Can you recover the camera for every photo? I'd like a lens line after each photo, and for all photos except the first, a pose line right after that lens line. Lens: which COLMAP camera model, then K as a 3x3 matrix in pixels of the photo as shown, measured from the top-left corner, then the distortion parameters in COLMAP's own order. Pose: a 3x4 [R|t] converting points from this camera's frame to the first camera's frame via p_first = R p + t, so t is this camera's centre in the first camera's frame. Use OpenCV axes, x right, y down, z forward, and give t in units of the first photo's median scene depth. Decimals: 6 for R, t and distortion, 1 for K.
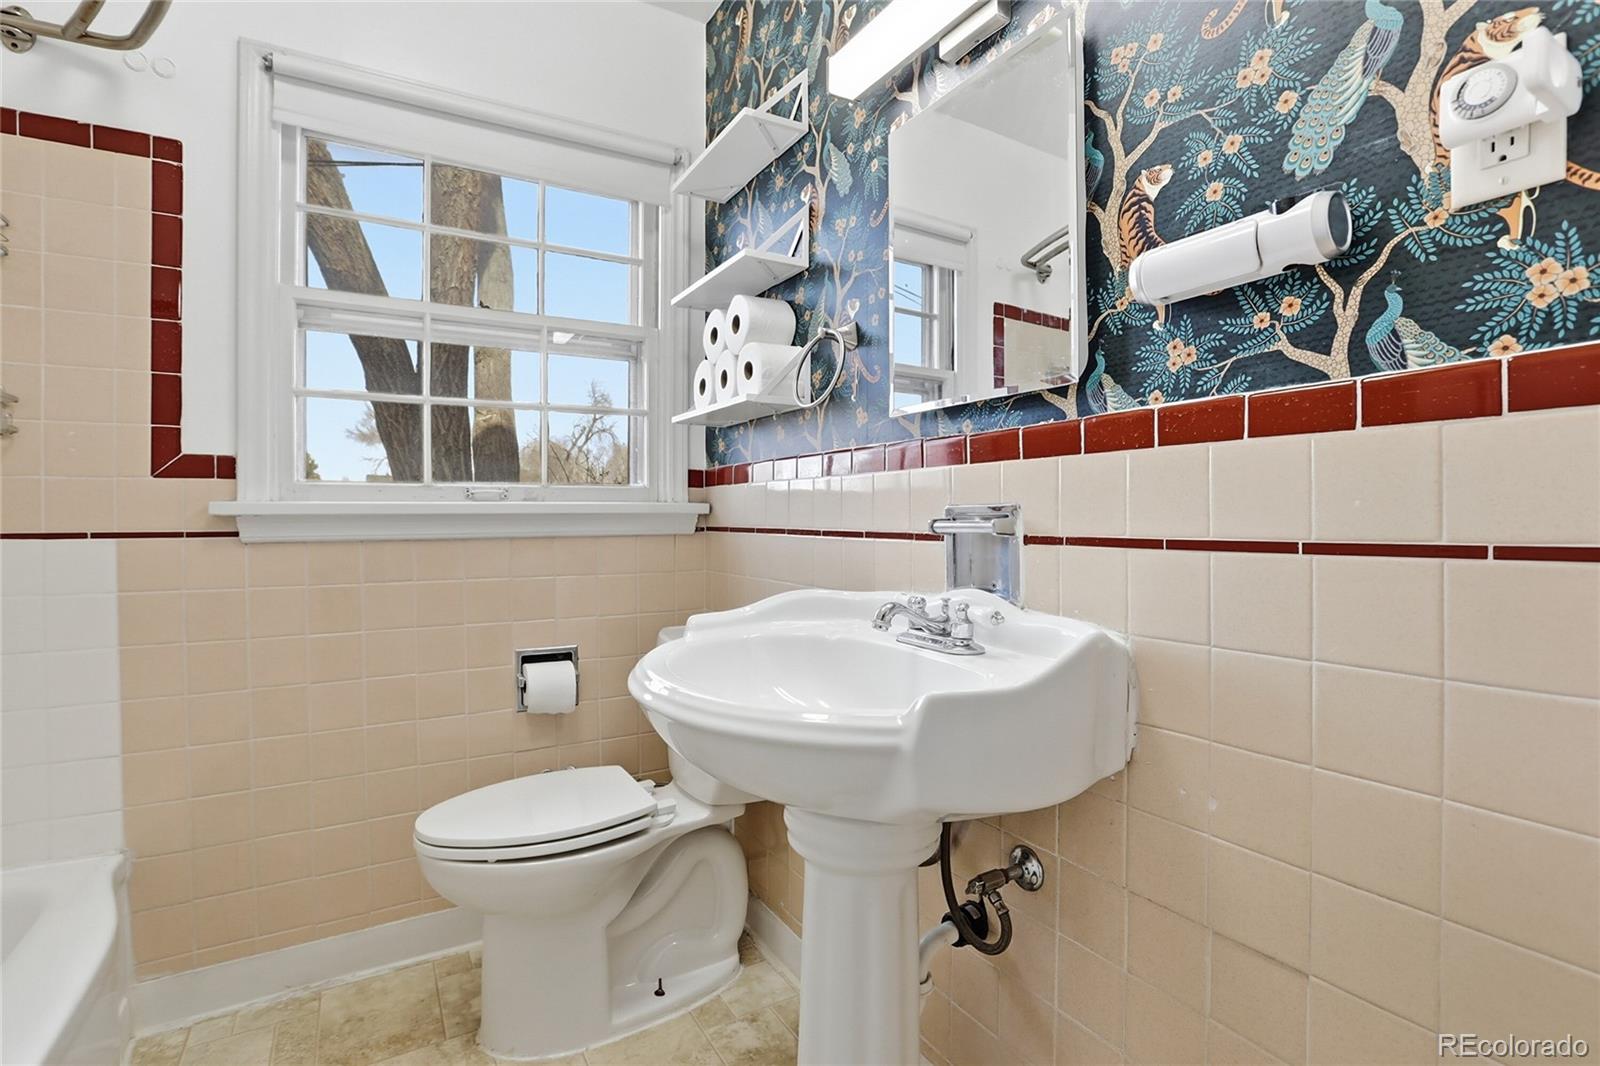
lens RADIAL K [[741.8, 0, 811.3], [0, 741.8, 523.3], [0, 0, 1]] dist [-0.049410, 0.013696]
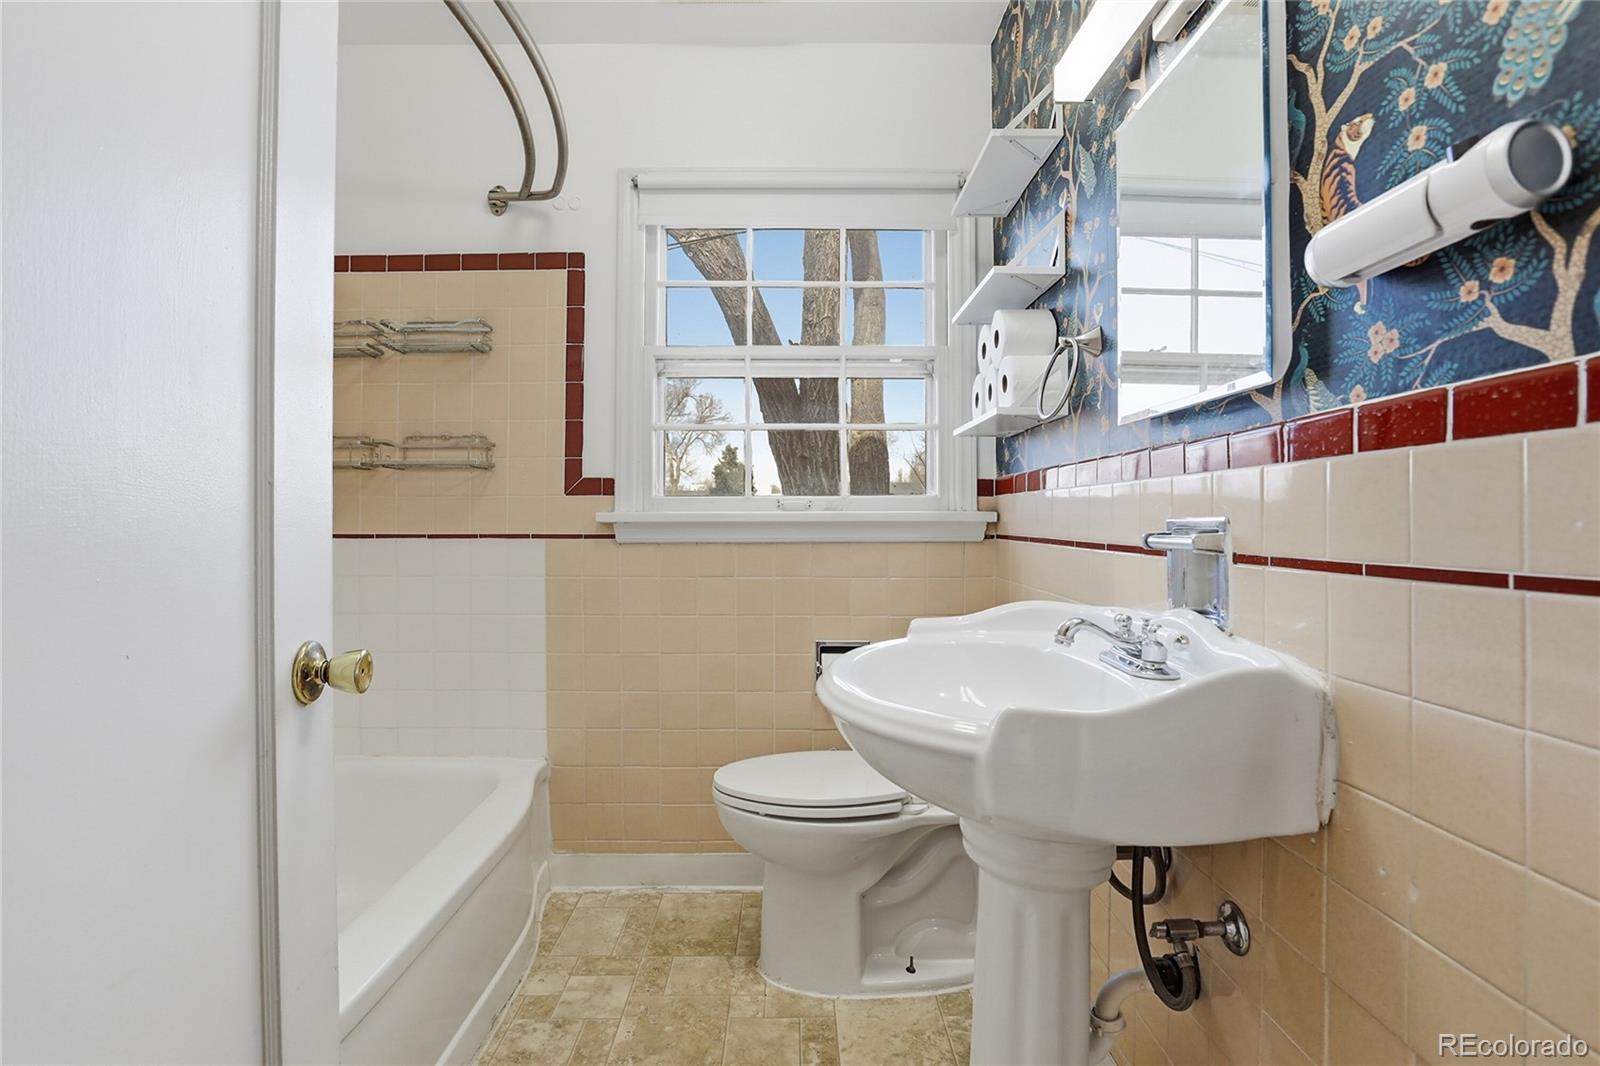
lens RADIAL K [[741.8, 0, 809.6], [0, 741.8, 517.7], [0, 0, 1]] dist [-0.049410, 0.013696]
pose [[0.868969, 0.002550, -0.494860, 0.214232], [-0.008055, 0.999927, -0.008991, -0.011179], [0.494801, 0.011799, 0.868926, -0.016949]]
